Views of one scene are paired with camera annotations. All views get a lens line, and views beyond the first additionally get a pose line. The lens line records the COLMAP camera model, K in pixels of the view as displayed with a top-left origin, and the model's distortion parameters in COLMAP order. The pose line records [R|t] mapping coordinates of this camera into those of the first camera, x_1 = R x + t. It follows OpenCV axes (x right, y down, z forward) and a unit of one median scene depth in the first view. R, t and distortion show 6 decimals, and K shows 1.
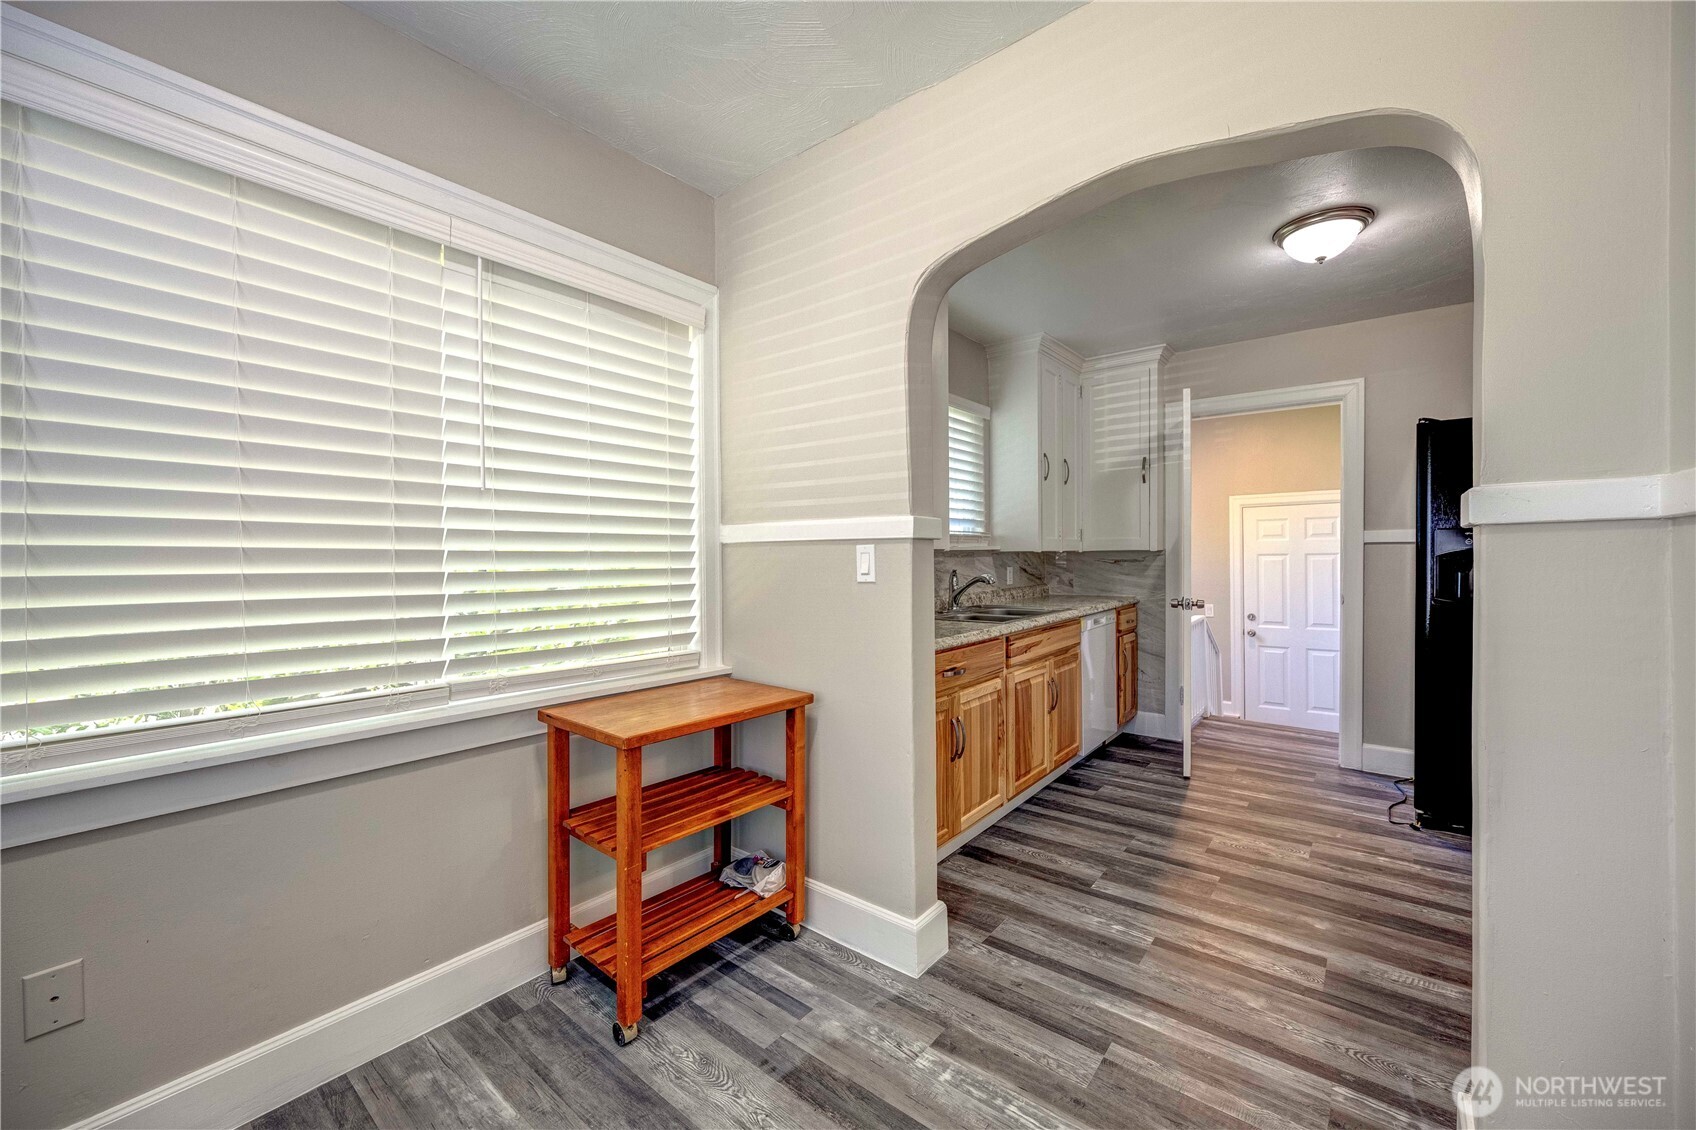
lens RADIAL K [[665.7, 0, 843.0], [0, 665.7, 562.4], [0, 0, 1]] dist [0.000369, -0.000396]
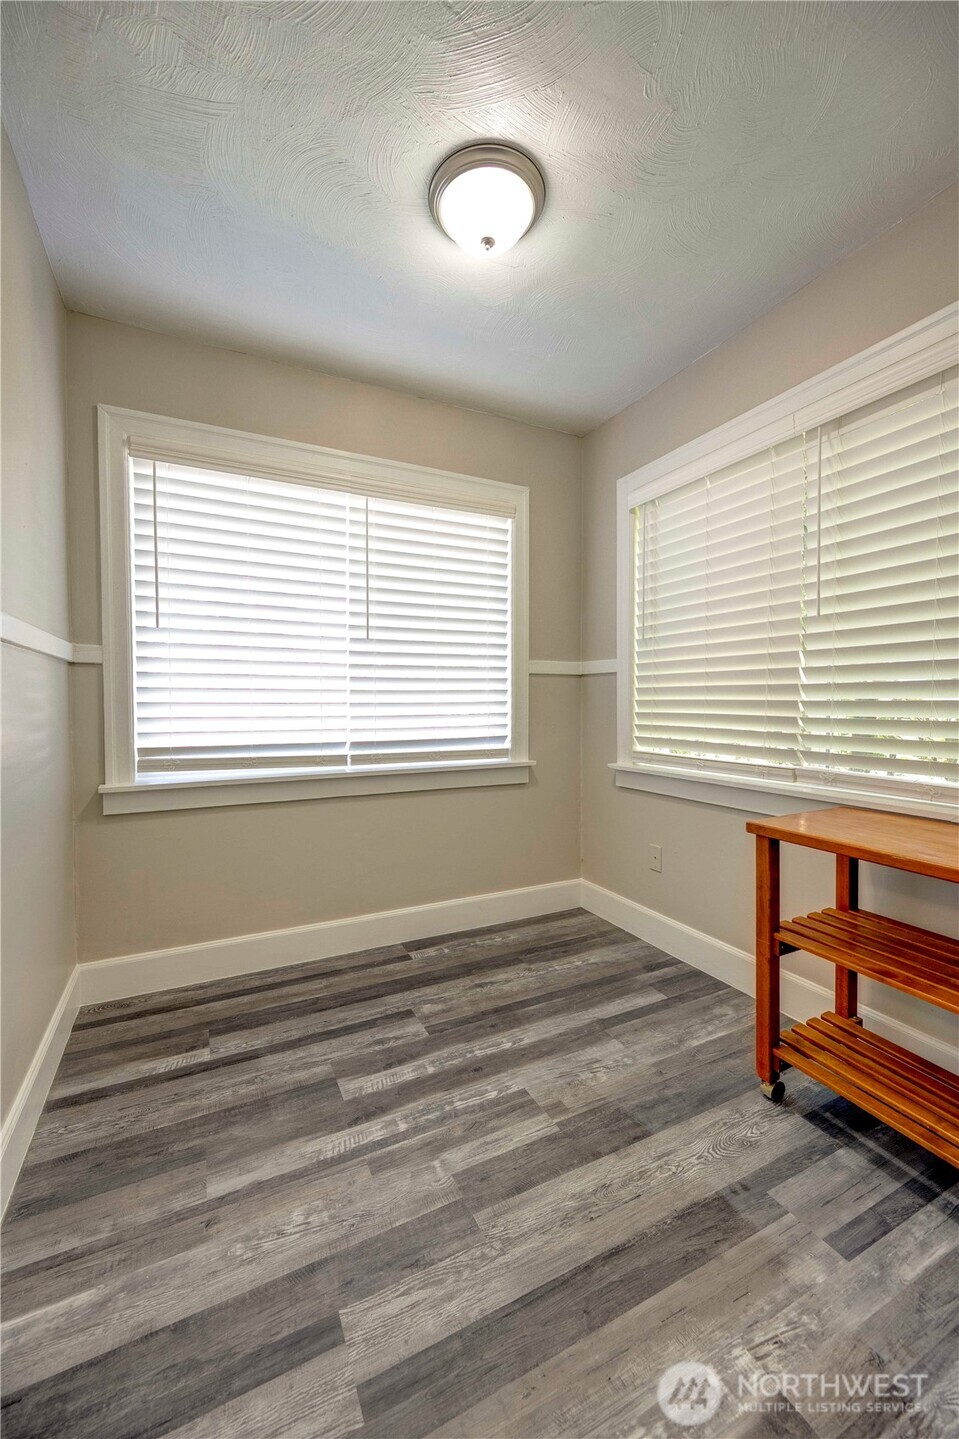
lens RADIAL K [[564.8, 0, 485.8], [0, 564.8, 715.6], [0, 0, 1]] dist [0.000369, -0.000396]
pose [[-0.409888, 0.025736, -0.911773, 0.617953], [0.004356, 0.999646, 0.026257, 0.037558], [0.912125, 0.006790, -0.409855, 0.801151]]
